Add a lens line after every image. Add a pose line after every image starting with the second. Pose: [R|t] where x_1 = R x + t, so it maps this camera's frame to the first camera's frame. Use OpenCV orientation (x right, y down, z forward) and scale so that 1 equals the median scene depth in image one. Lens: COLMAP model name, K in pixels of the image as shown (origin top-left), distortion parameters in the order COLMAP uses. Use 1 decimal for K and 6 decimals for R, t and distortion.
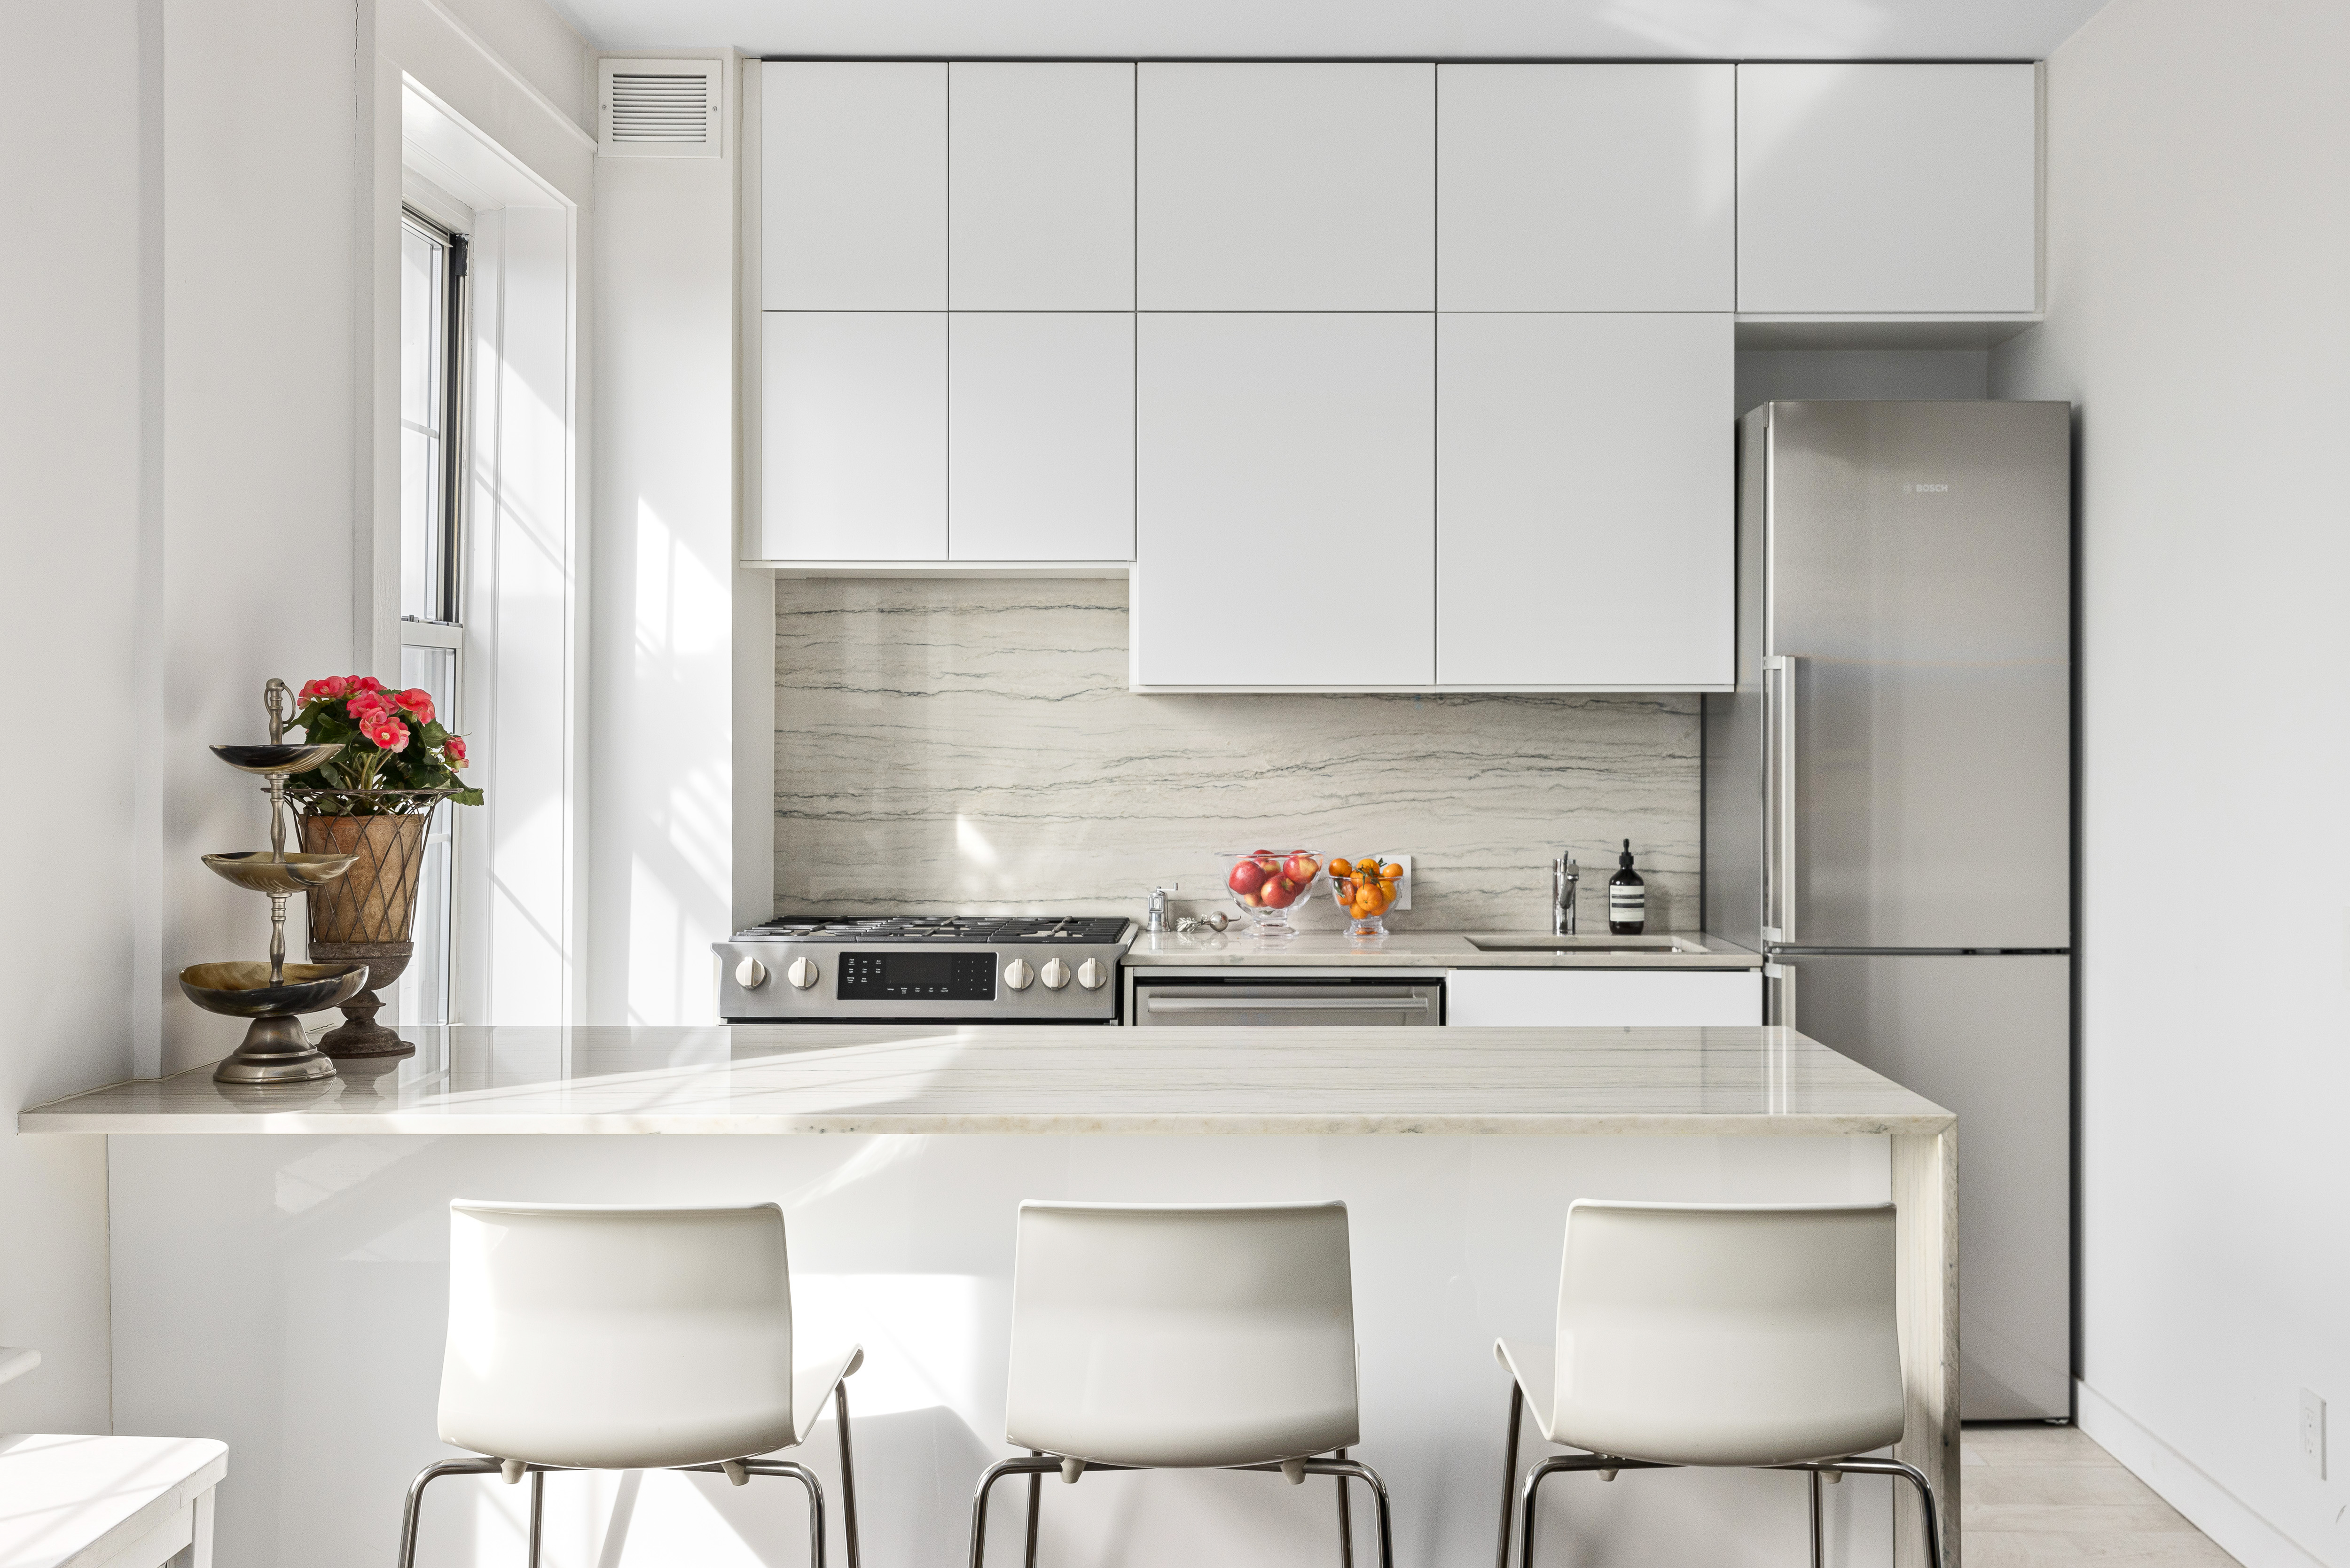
lens RADIAL K [[2280.3, 0, 1175.4], [0, 2280.3, 741.3], [0, 0, 1]] dist [-0.010362, 0.001938]
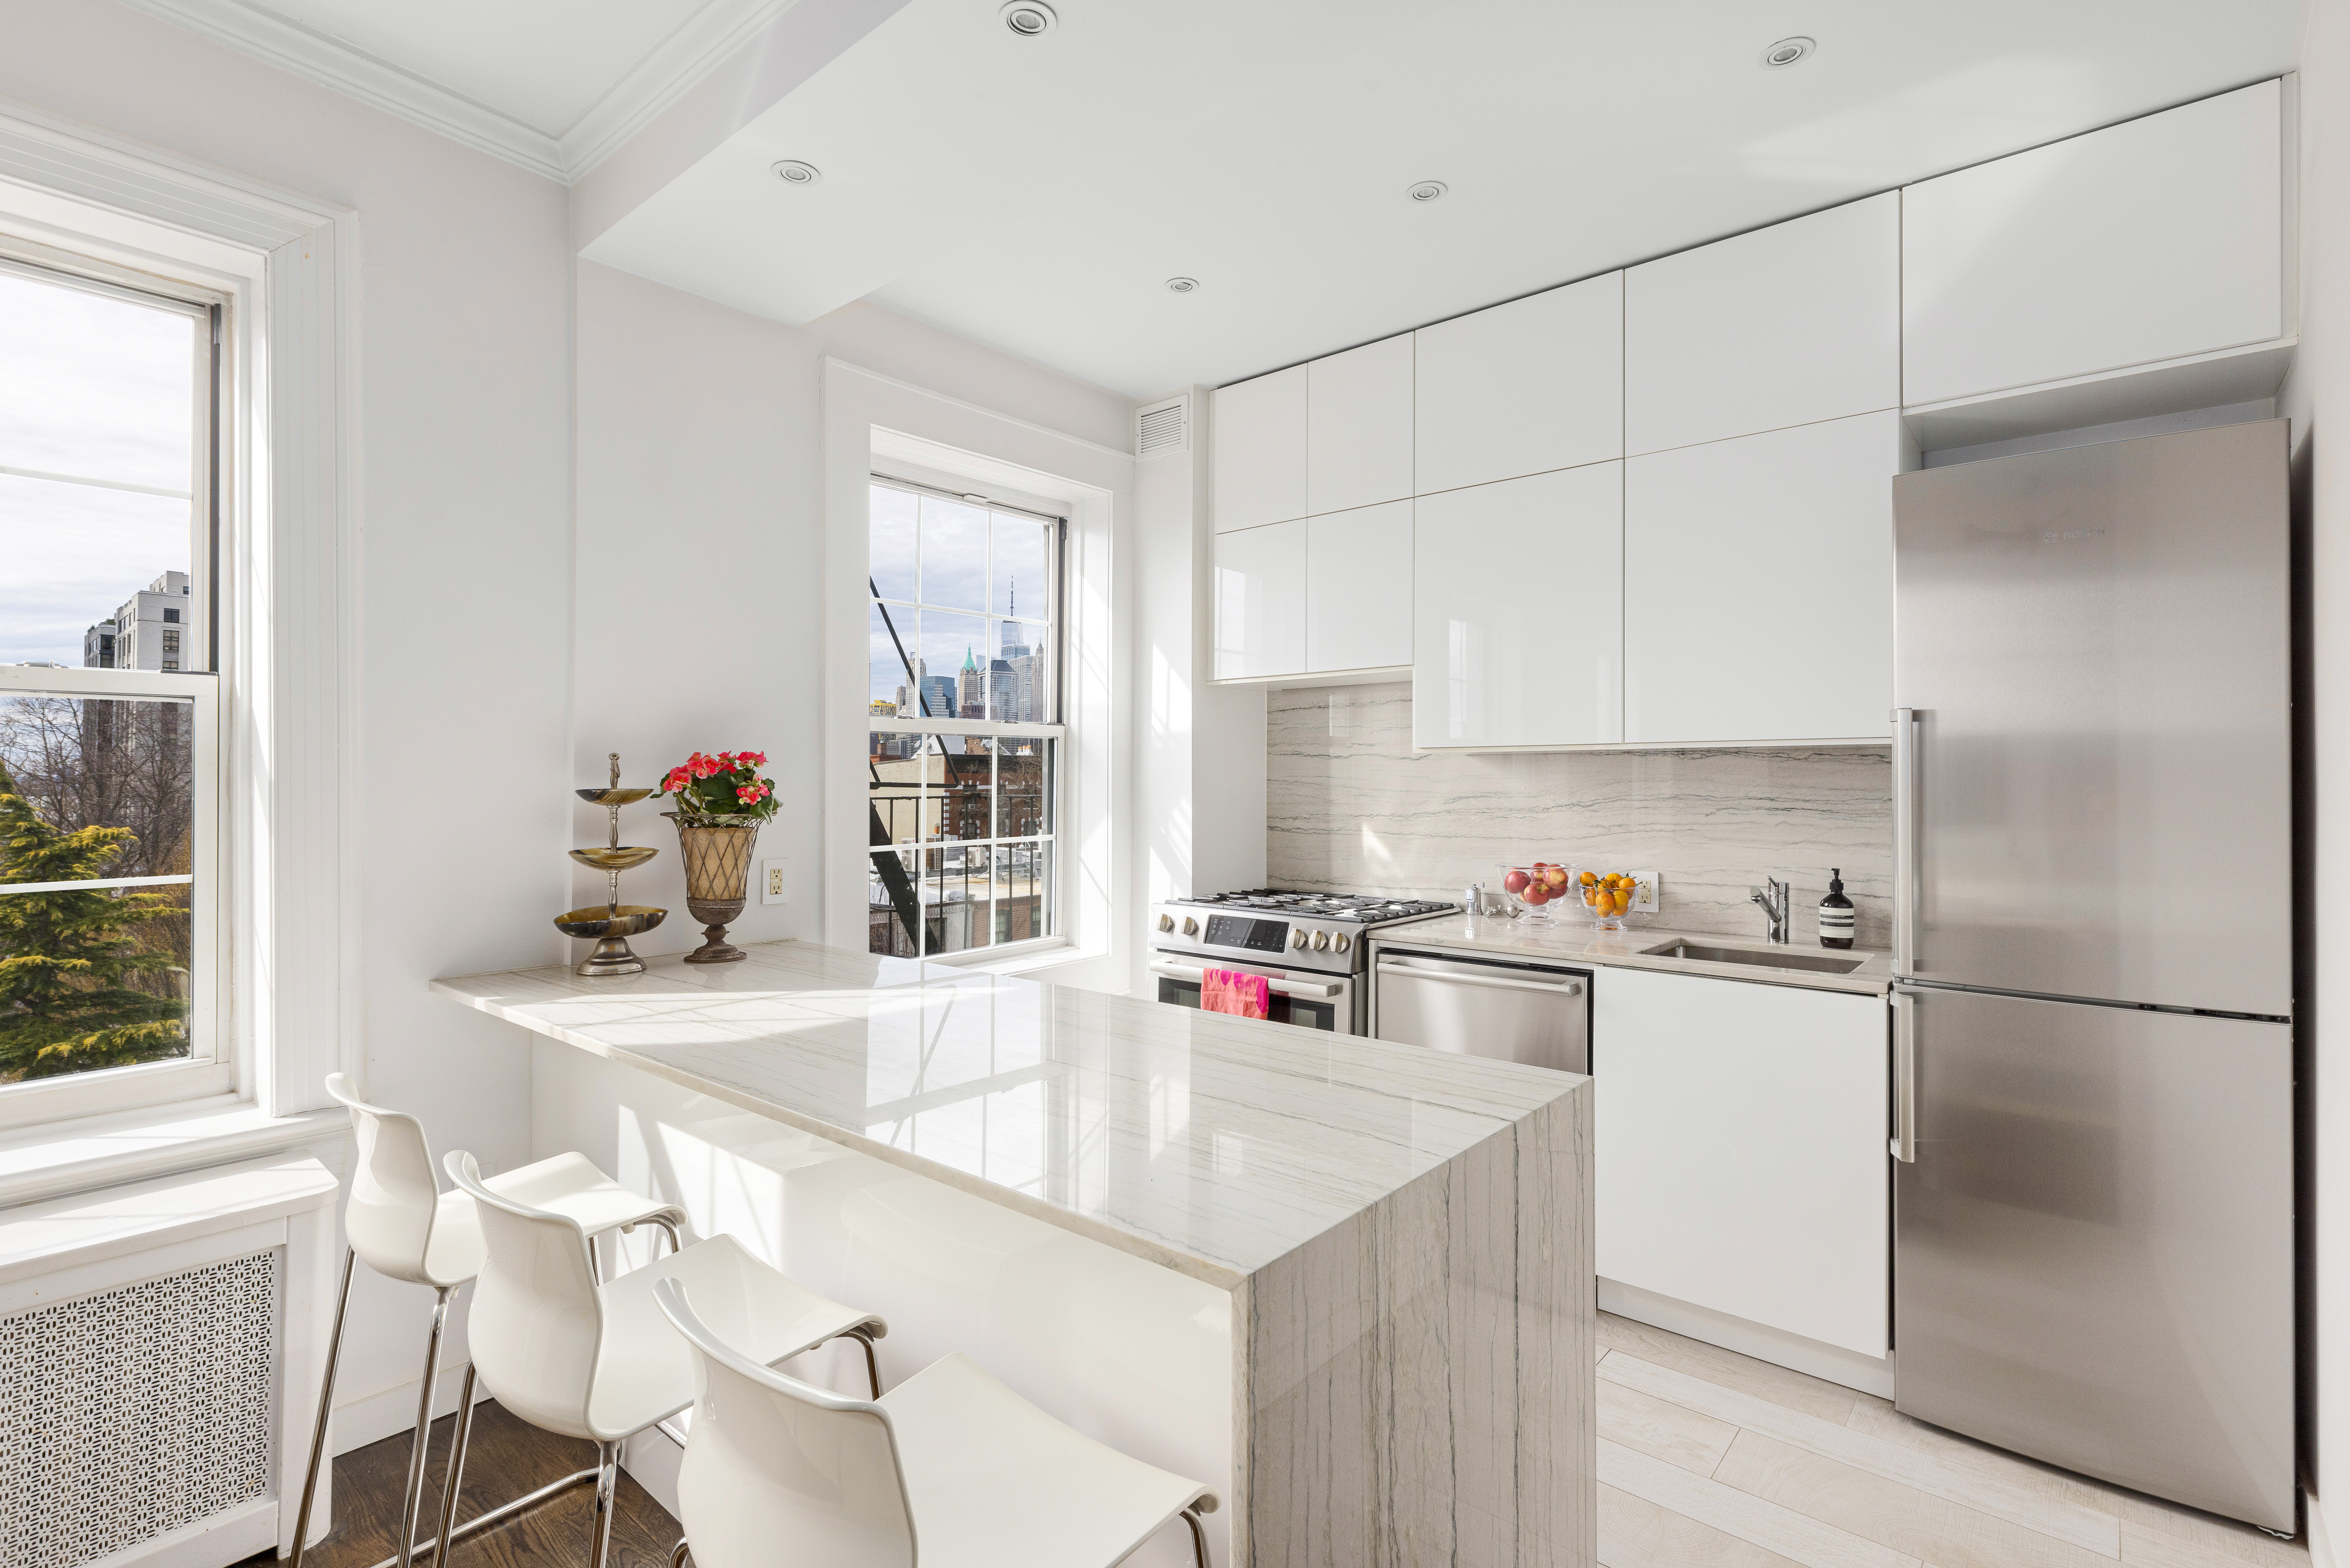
lens RADIAL K [[1057.0, 0, 1203.0], [0, 1057.0, 773.8], [0, 0, 1]] dist [0.000411, -0.000280]
pose [[0.768605, -0.005392, -0.639701, 0.301785], [0.002803, 0.999983, -0.005061, -0.005263], [0.639718, 0.002097, 0.768607, 0.363044]]
